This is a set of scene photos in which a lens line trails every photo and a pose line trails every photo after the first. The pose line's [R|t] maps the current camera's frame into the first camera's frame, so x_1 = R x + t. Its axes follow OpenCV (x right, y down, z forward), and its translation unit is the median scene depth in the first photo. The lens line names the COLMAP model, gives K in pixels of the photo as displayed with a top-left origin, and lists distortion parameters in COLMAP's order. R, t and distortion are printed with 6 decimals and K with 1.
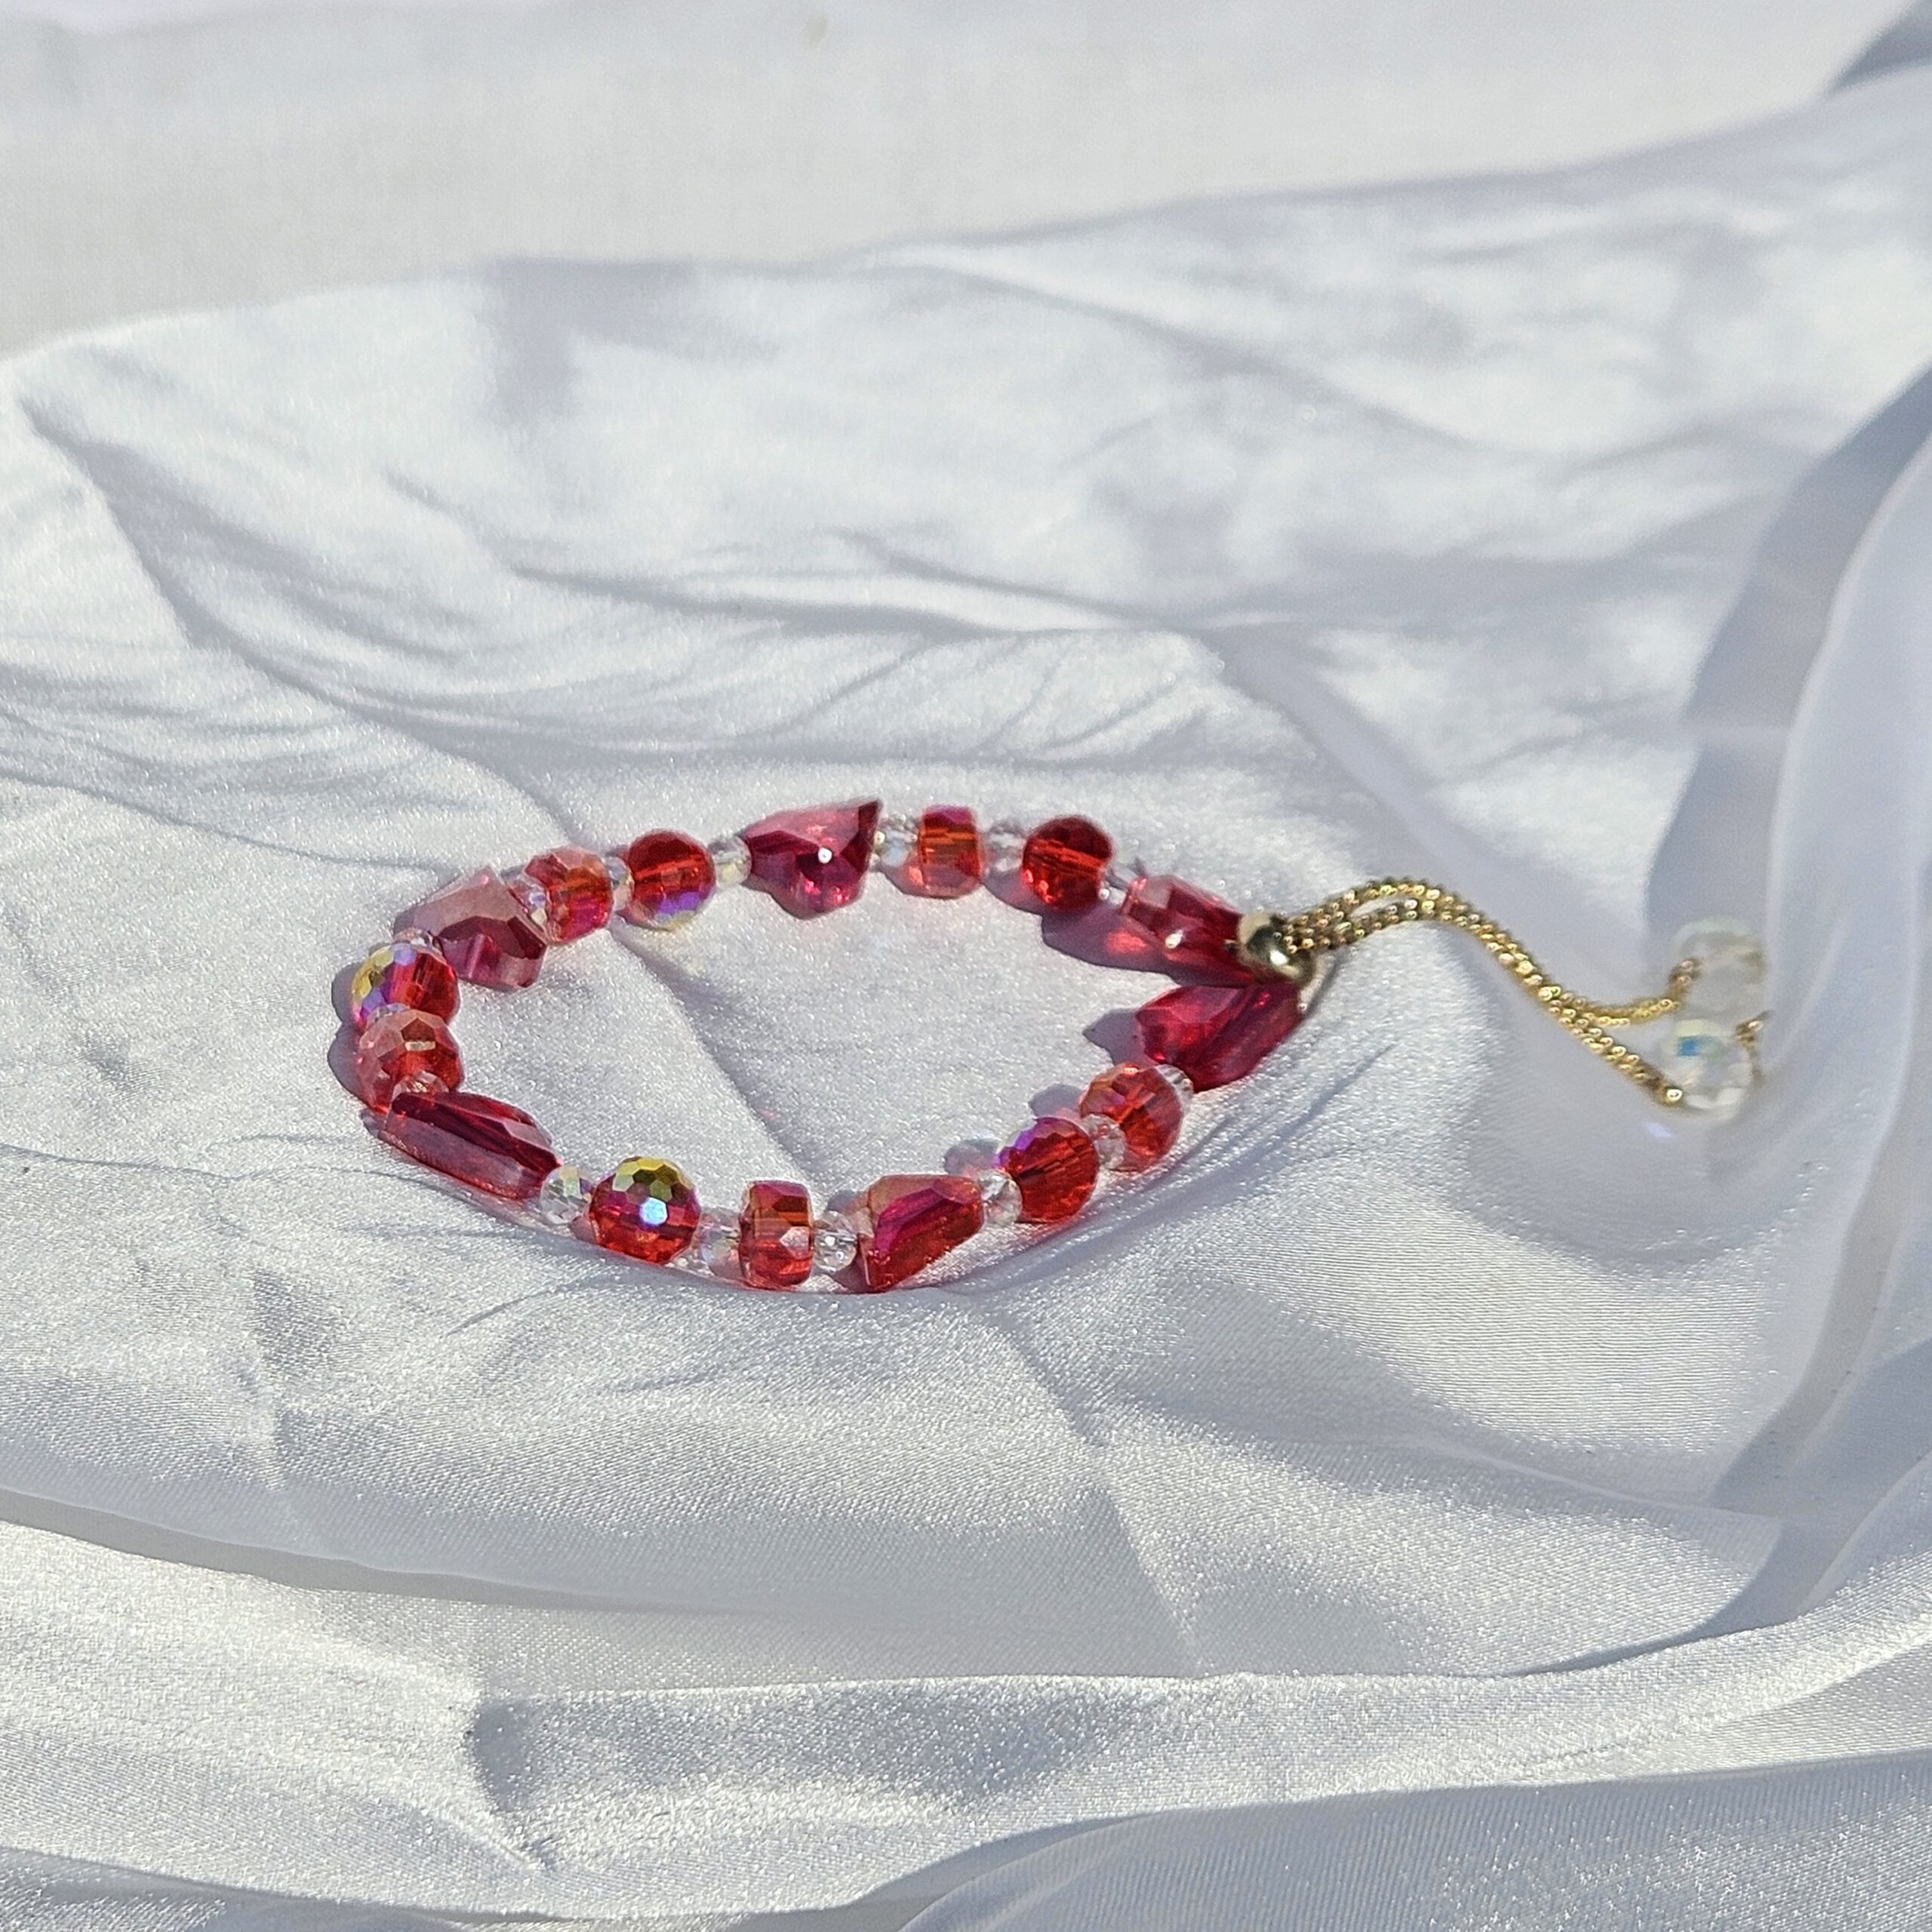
lens RADIAL K [[2182.5, 0, 966.0], [0, 2182.5, 966.0], [0, 0, 1]] dist [0.027174, -0.025798]
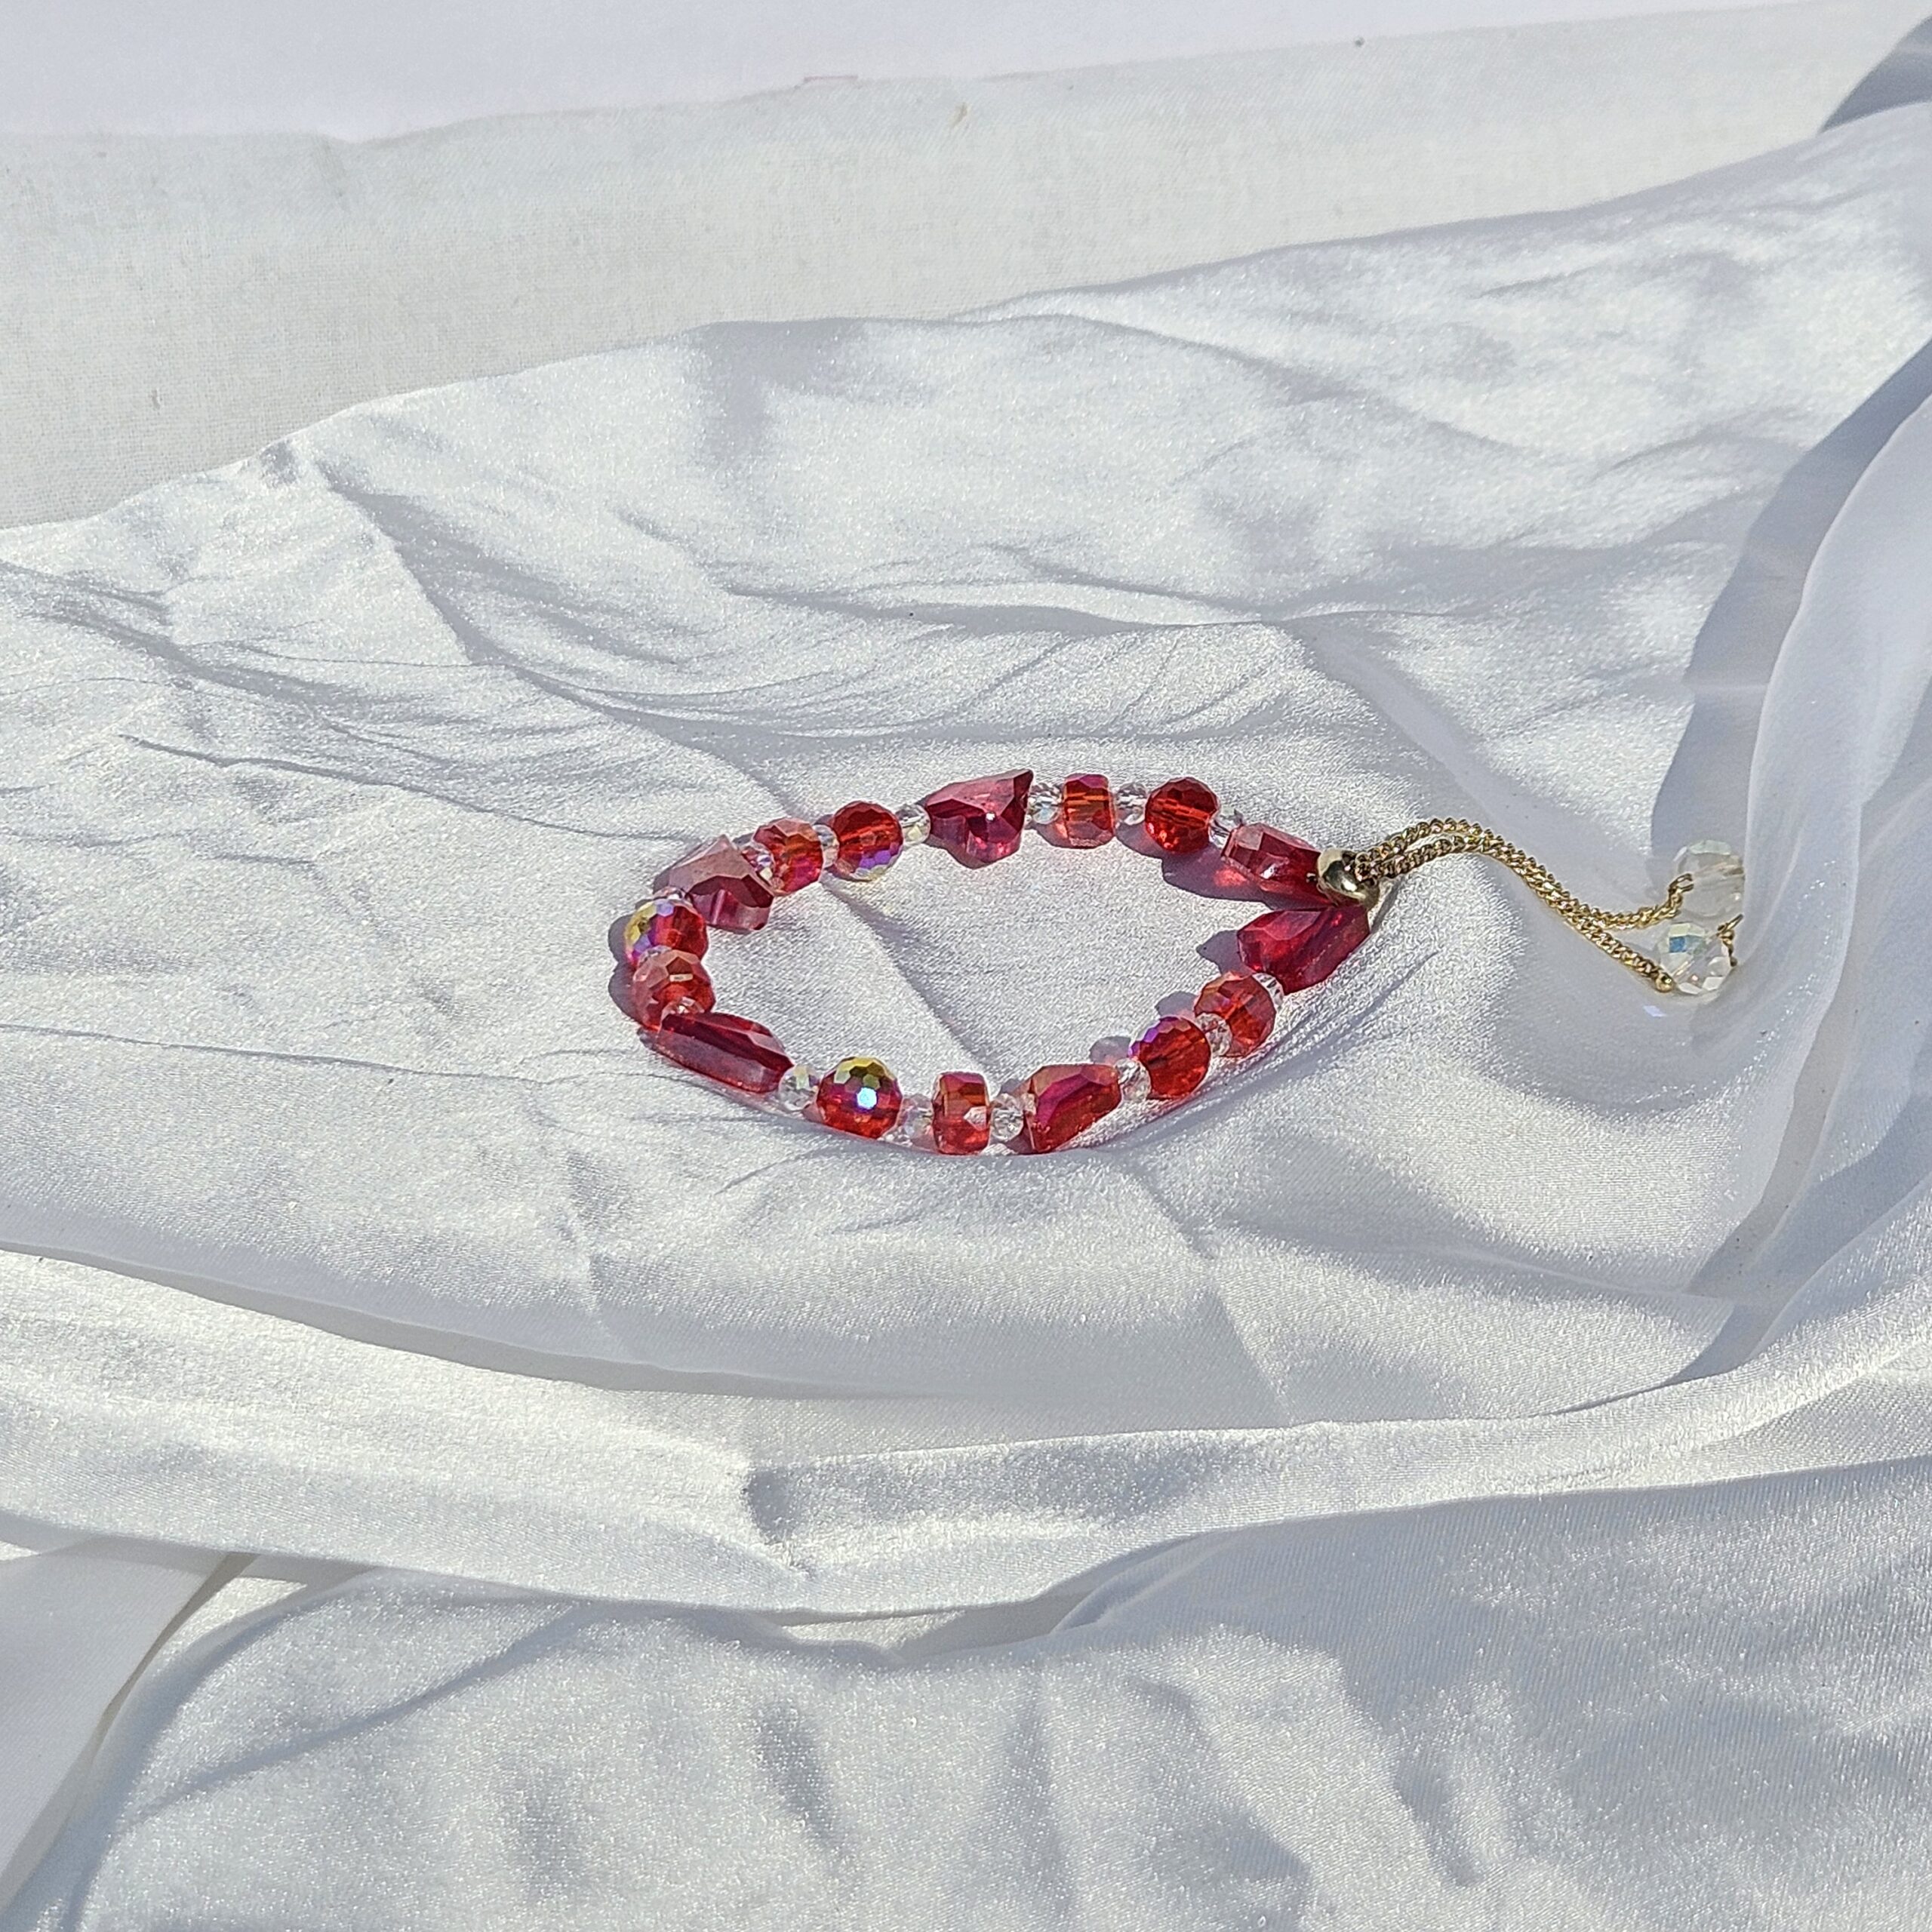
lens RADIAL K [[2182.5, 0, 966.0], [0, 2182.5, 966.0], [0, 0, 1]] dist [0.027174, -0.025798]
pose [[0.996338, -0.032429, -0.079107, 0.020455], [0.034524, 0.999085, 0.025248, 0.003220], [0.078216, -0.027887, 0.996546, -0.279299]]
